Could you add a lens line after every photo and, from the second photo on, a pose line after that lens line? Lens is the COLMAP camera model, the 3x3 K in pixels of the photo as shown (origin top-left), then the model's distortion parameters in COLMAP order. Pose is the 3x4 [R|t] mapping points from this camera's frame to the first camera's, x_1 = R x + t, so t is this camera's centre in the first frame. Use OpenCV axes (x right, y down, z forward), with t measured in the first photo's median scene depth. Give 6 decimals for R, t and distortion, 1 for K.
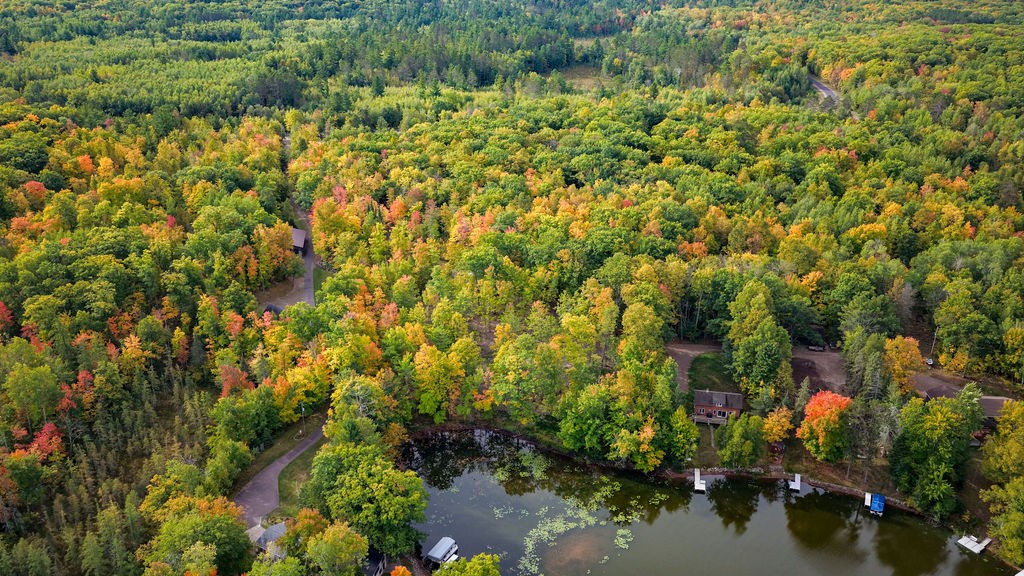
lens RADIAL K [[838.0, 0, 511.2], [0, 838.0, 268.4], [0, 0, 1]] dist [-0.011028, 0.038549]
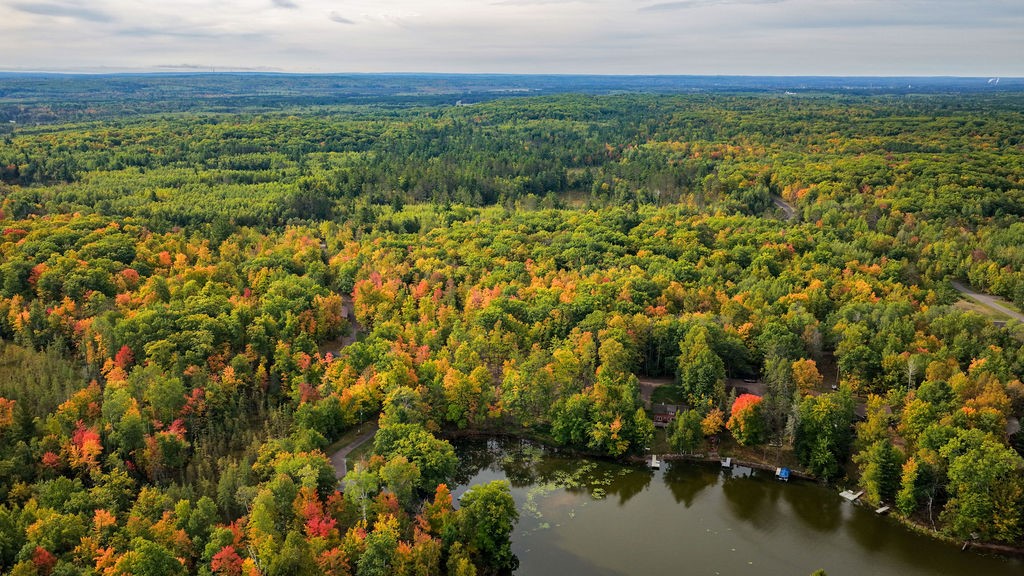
lens RADIAL K [[838.0, 0, 511.2], [0, 838.0, 268.4], [0, 0, 1]] dist [-0.011028, 0.038549]
pose [[0.999994, -0.003102, 0.001387, -0.005745], [0.003282, 0.987476, -0.157732, 0.098792], [-0.000880, 0.157736, 0.987481, -0.240155]]
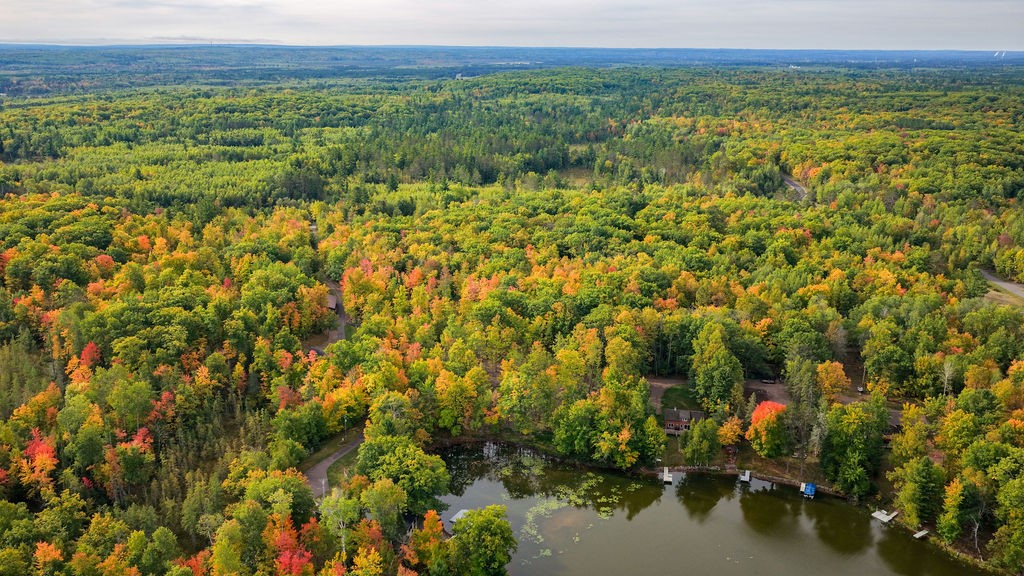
lens RADIAL K [[838.0, 0, 511.2], [0, 838.0, 268.4], [0, 0, 1]] dist [-0.011028, 0.038549]
pose [[0.999999, -0.001084, 0.000758, -0.003830], [0.001172, 0.991849, -0.127412, 0.067880], [-0.000614, 0.127413, 0.991850, -0.163377]]
